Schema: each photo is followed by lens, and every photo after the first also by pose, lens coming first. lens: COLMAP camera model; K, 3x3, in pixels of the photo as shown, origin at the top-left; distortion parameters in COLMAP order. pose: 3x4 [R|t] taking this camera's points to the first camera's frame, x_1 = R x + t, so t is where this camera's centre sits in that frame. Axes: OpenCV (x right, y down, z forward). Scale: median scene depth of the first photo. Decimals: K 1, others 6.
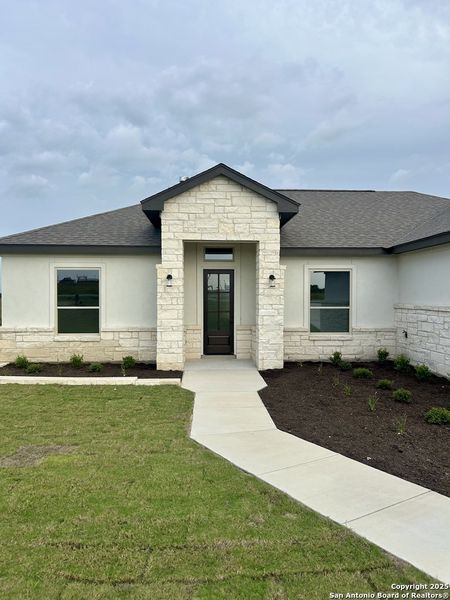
lens RADIAL K [[465.2, 0, 225.0], [0, 465.2, 300.0], [0, 0, 1]] dist [0.061377, -0.000611]
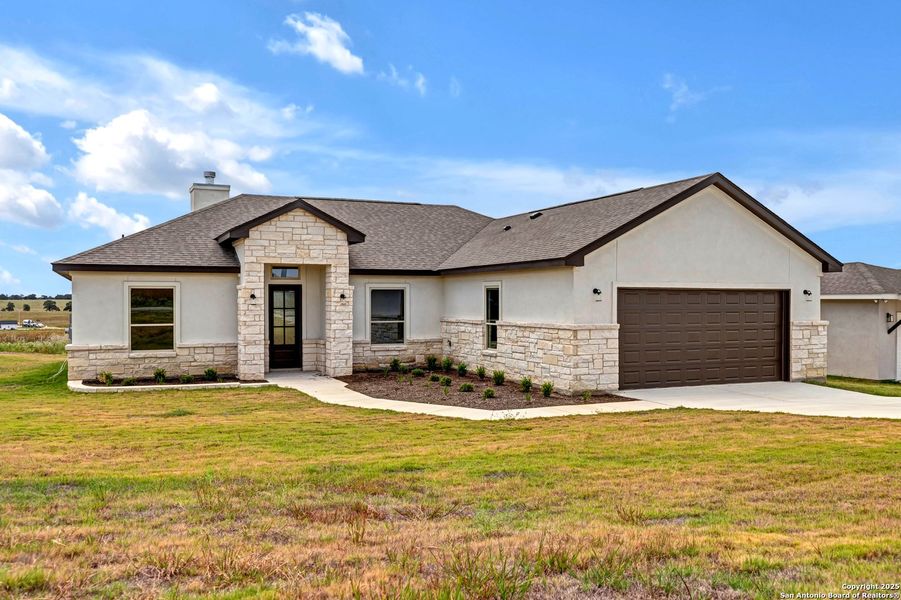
lens RADIAL K [[743.0, 0, 450.5], [0, 743.0, 300.0], [0, 0, 1]] dist [0.006676, 0.003041]
pose [[0.933967, -0.002569, 0.357349, -0.291813], [0.006372, 0.999935, -0.009464, -0.019349], [-0.357301, 0.011116, 0.933923, -0.776253]]
